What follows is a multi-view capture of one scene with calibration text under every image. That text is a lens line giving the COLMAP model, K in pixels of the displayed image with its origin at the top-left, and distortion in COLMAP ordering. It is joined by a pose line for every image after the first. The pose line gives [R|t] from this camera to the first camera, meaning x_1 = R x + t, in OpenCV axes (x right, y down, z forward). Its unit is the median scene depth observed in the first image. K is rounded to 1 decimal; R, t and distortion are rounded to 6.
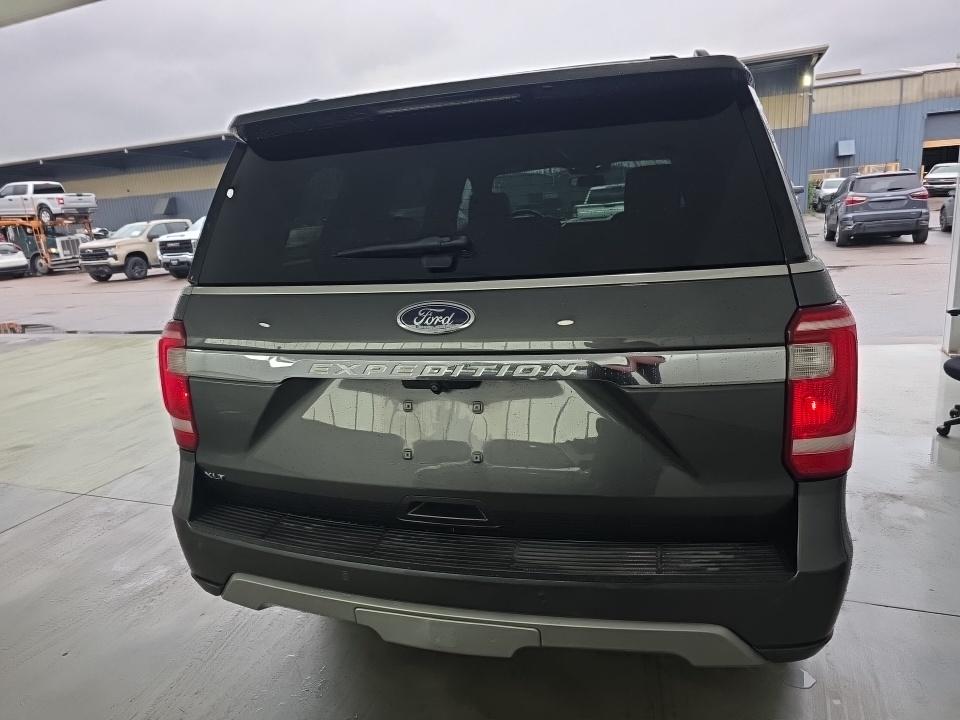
lens RADIAL K [[638.2, 0, 484.5], [0, 638.2, 363.1], [0, 0, 1]] dist [0.048635, -0.006572]
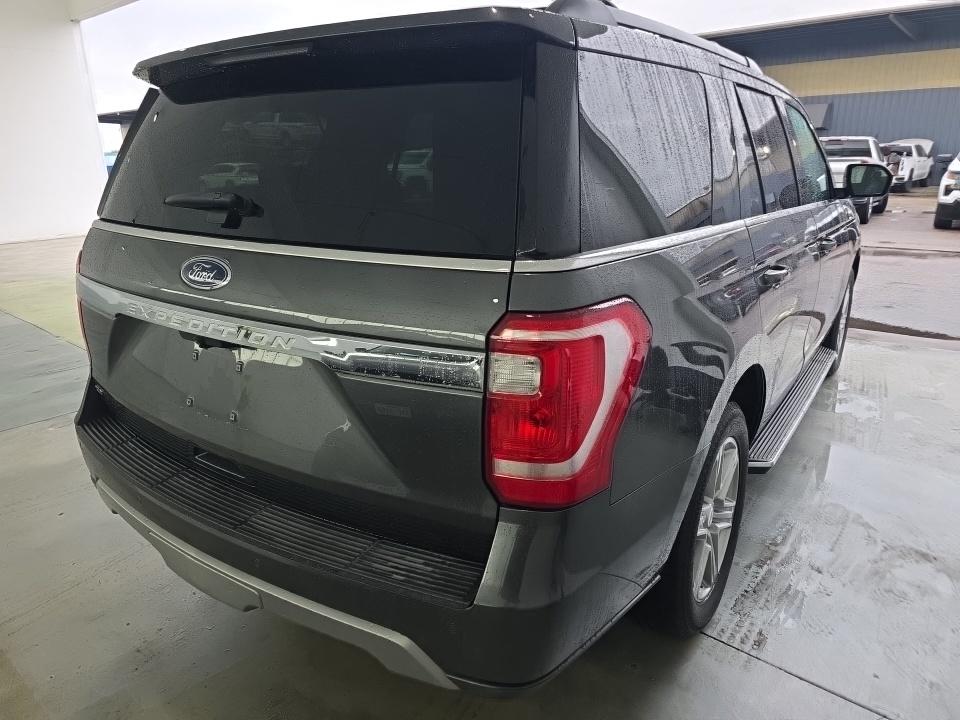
lens RADIAL K [[638.2, 0, 477.4], [0, 638.2, 357.0], [0, 0, 1]] dist [0.048635, -0.006572]
pose [[0.945178, 0.153292, -0.288341, 0.646531], [-0.131199, 0.986835, 0.094568, -0.093625], [0.299042, -0.051554, 0.952846, 0.154534]]
